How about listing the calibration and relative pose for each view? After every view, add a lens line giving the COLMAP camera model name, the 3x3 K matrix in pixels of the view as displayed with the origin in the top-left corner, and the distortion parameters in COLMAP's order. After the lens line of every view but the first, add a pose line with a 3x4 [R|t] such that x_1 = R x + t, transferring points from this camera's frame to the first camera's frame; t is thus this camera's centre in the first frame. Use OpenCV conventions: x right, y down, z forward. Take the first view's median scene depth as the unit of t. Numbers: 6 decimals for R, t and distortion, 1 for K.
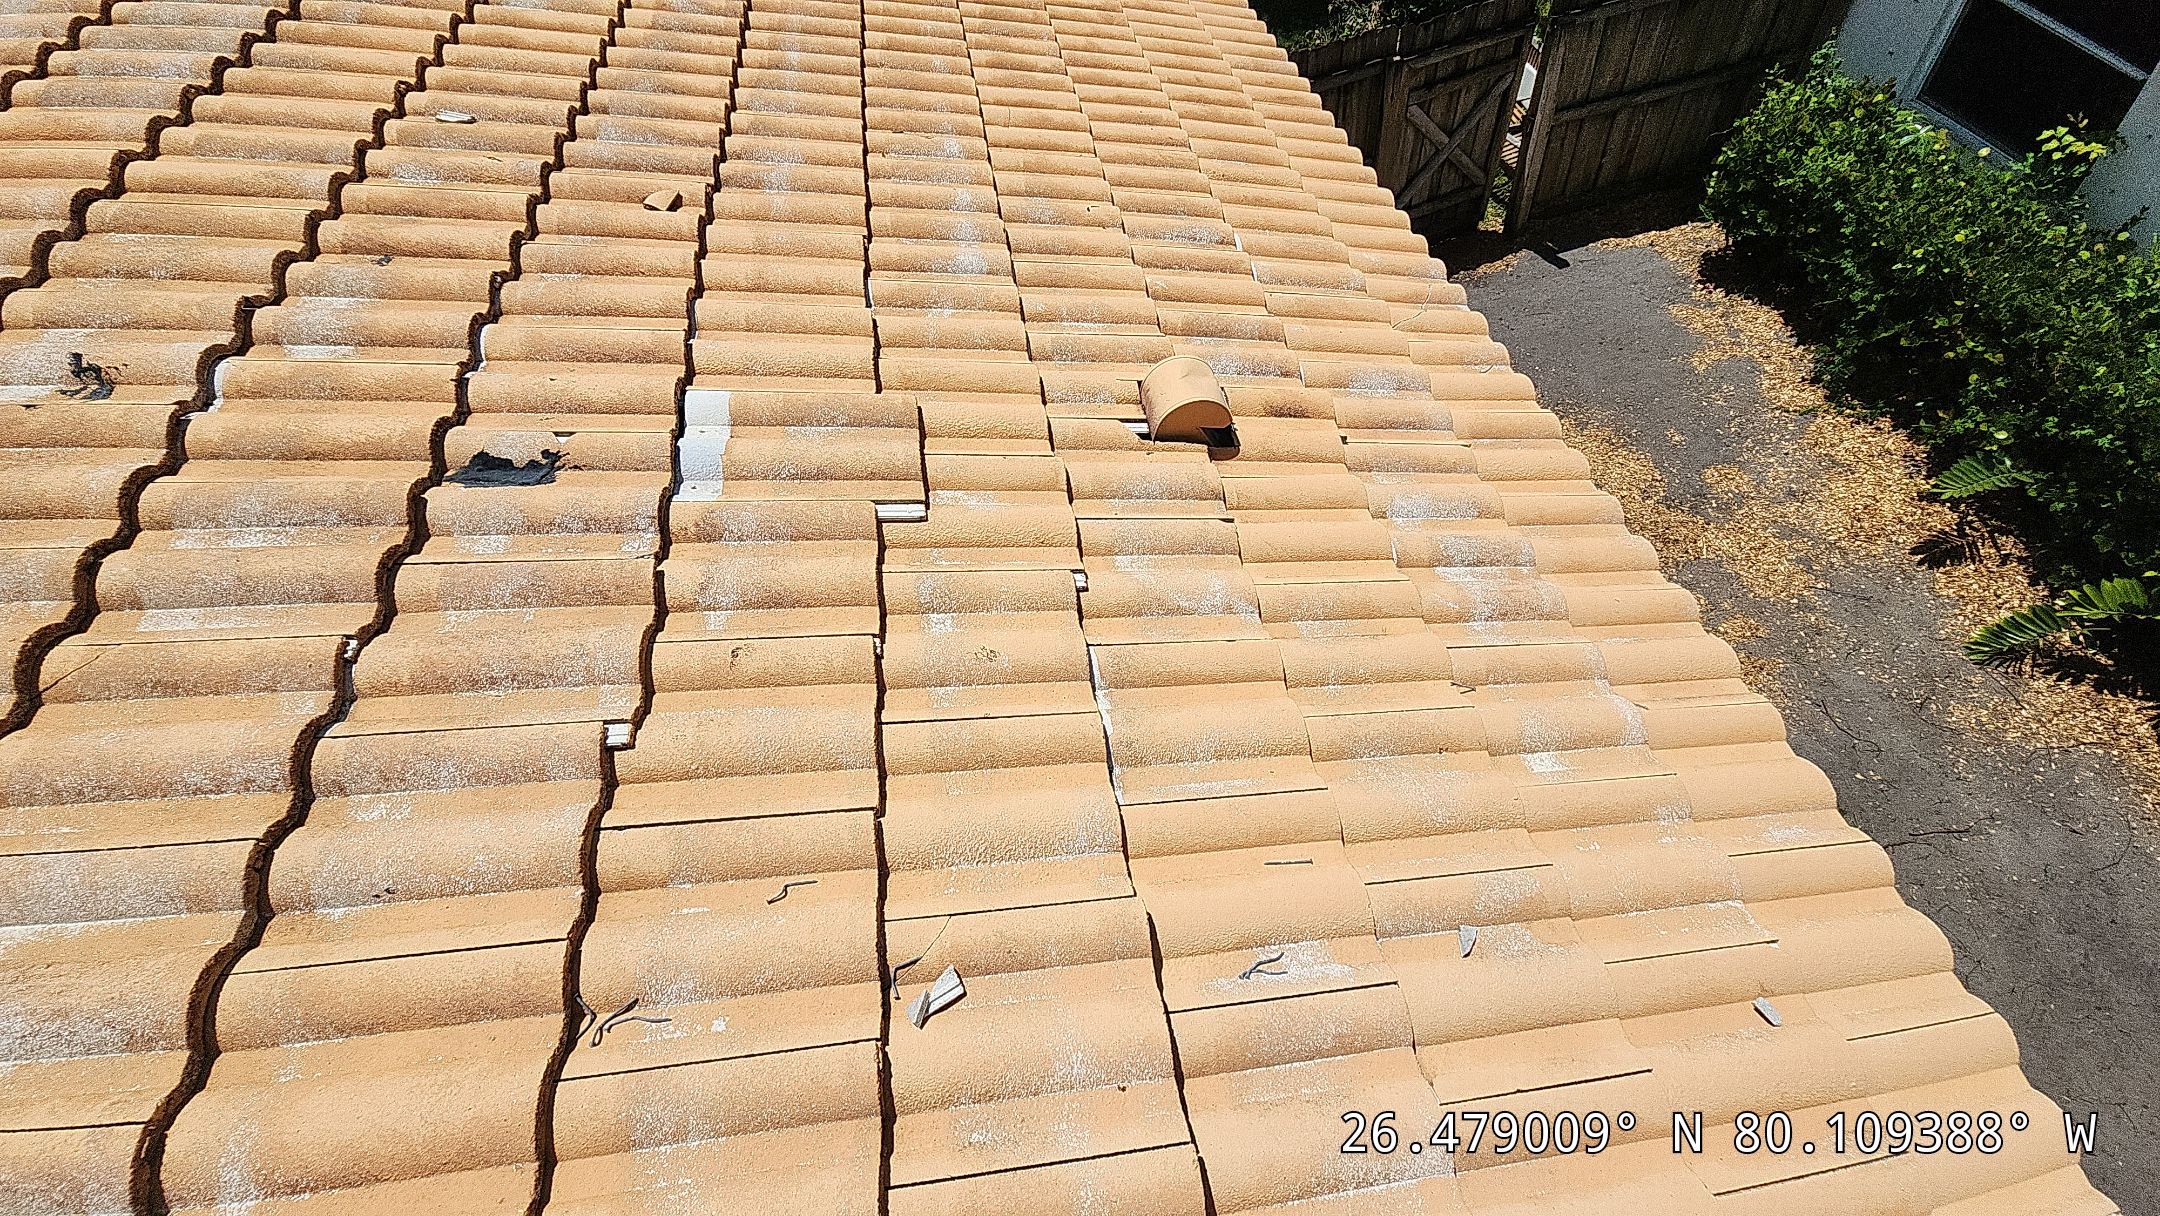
lens RADIAL K [[831.2, 0, 1080.0], [0, 831.2, 608.0], [0, 0, 1]] dist [0.000458, -0.008950]
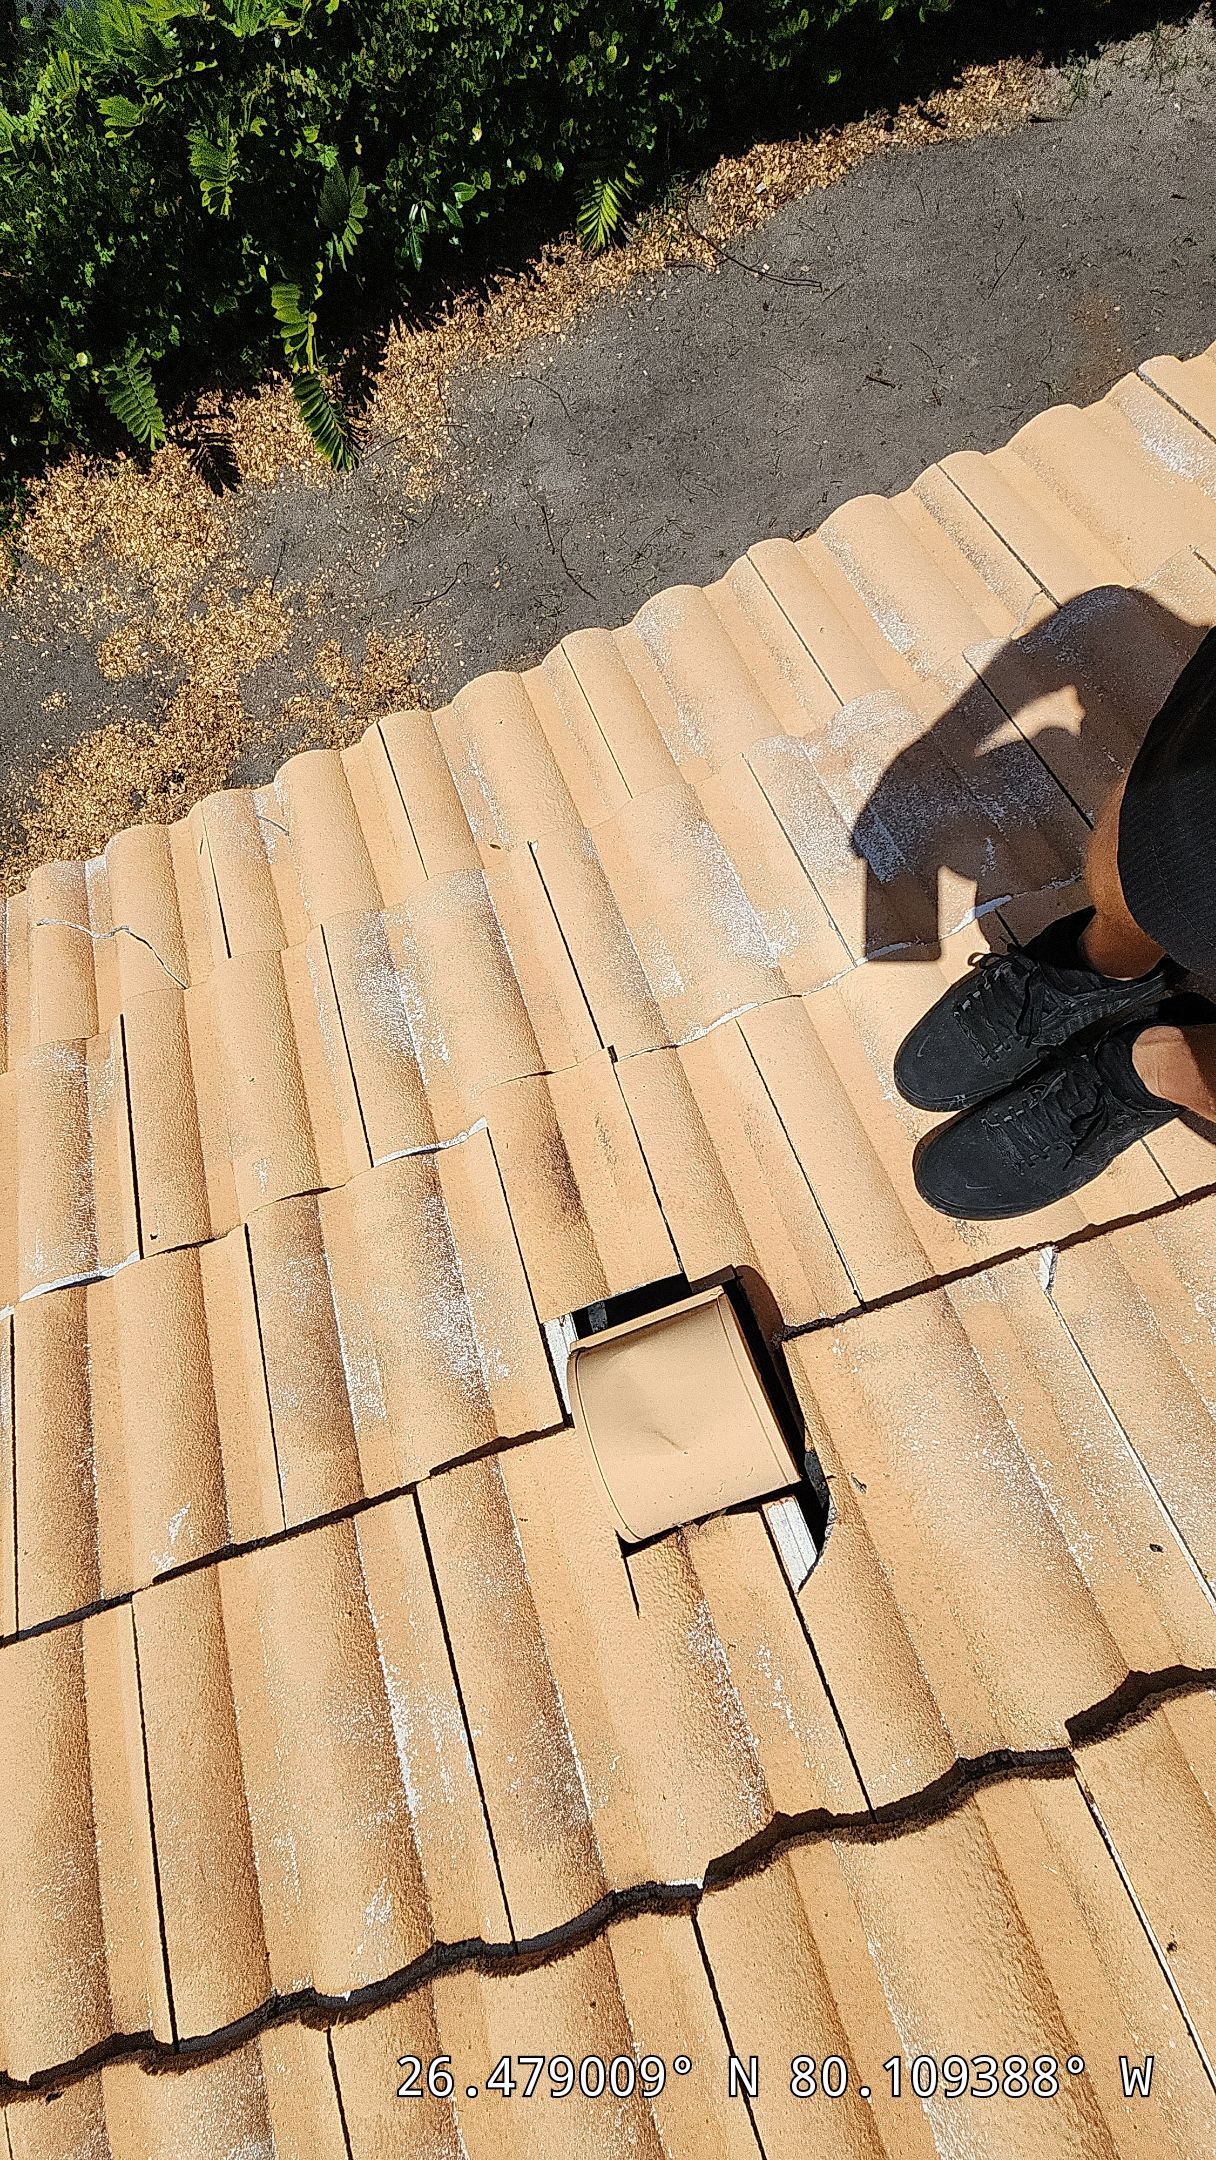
lens RADIAL K [[863.4, 0, 608.0], [0, 863.4, 1080.0], [0, 0, 1]] dist [-0.001140, -0.000195]
pose [[-0.197088, -0.943365, 0.266867, 0.070128], [0.875124, -0.046578, 0.481652, -0.187965], [-0.441943, 0.328469, 0.834742, 0.242918]]
